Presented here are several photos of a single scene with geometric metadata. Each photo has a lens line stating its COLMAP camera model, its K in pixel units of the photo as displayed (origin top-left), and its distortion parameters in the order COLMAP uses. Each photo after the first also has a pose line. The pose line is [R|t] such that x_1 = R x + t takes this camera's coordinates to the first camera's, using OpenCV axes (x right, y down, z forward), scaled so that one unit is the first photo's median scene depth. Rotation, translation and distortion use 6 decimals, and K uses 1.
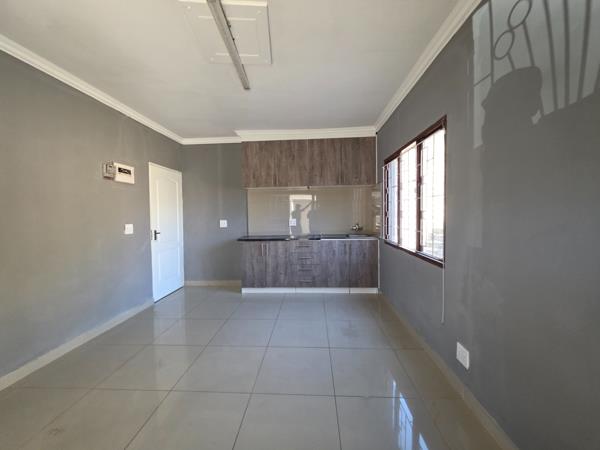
lens RADIAL K [[238.9, 0, 300.9], [0, 238.9, 222.2], [0, 0, 1]] dist [0.000445, -0.000022]
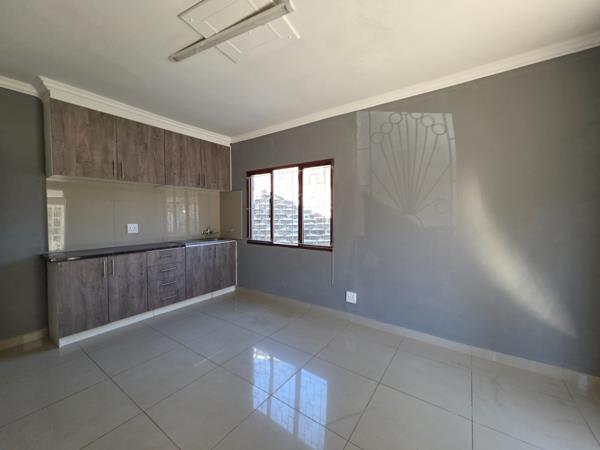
lens RADIAL K [[238.9, 0, 300.9], [0, 238.9, 222.2], [0, 0, 1]] dist [0.000445, -0.000022]
pose [[0.532291, -0.011326, 0.846486, -0.438699], [0.028458, 0.999585, -0.004520, -0.001218], [-0.846083, 0.026495, 0.532392, 0.153264]]
